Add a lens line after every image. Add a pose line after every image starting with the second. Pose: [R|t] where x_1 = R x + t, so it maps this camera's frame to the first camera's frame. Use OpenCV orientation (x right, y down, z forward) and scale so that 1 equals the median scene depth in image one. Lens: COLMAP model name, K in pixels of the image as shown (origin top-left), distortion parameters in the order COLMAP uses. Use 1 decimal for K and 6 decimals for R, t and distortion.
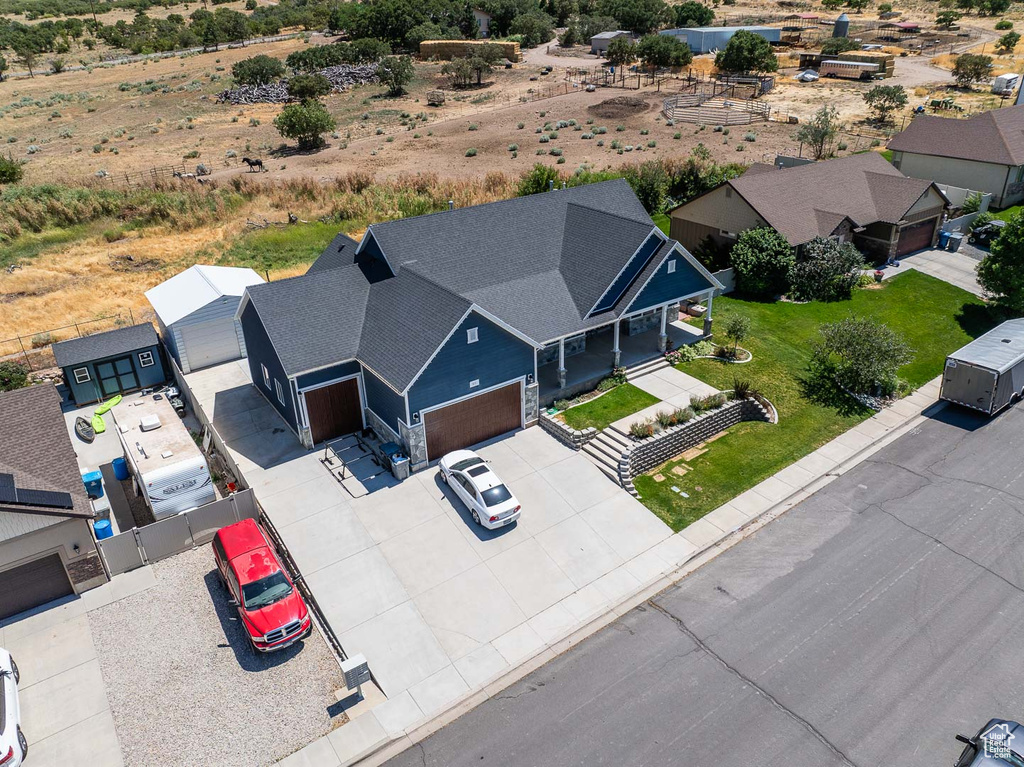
lens RADIAL K [[723.6, 0, 515.1], [0, 723.6, 378.3], [0, 0, 1]] dist [-0.039333, 0.007329]
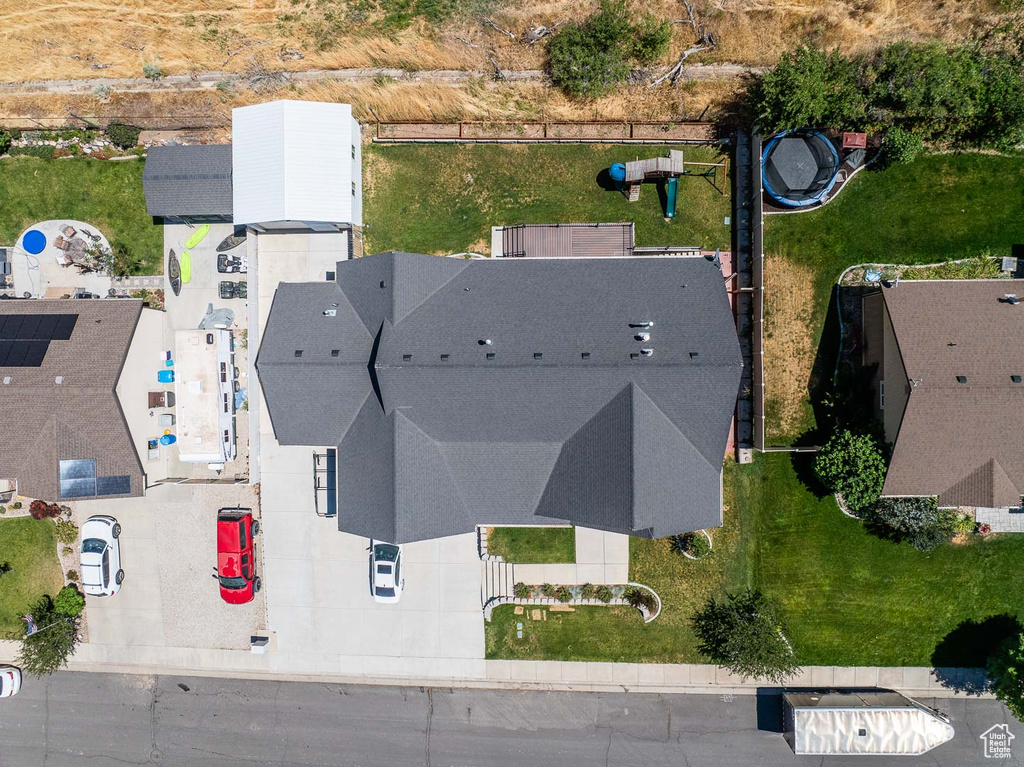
lens RADIAL K [[723.6, 0, 515.1], [0, 723.6, 378.3], [0, 0, 1]] dist [-0.039333, 0.007329]
pose [[0.822734, 0.568361, -0.008625, -0.035499], [-0.234427, 0.353090, 0.905744, -1.144311], [0.517835, -0.743164, 0.423738, 0.708640]]
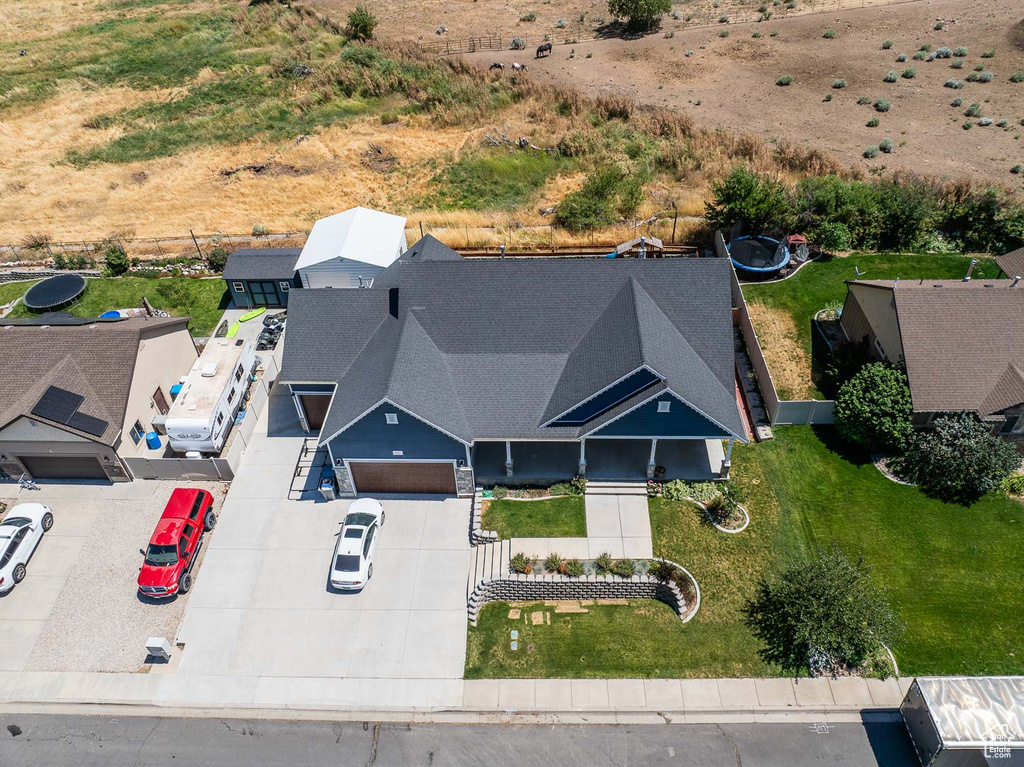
lens RADIAL K [[723.6, 0, 515.1], [0, 723.6, 378.3], [0, 0, 1]] dist [-0.039333, 0.007329]
pose [[0.795757, 0.396837, -0.457484, 0.500612], [-0.258574, 0.905718, 0.335879, -0.471375], [0.547640, -0.148985, 0.823343, 0.206500]]
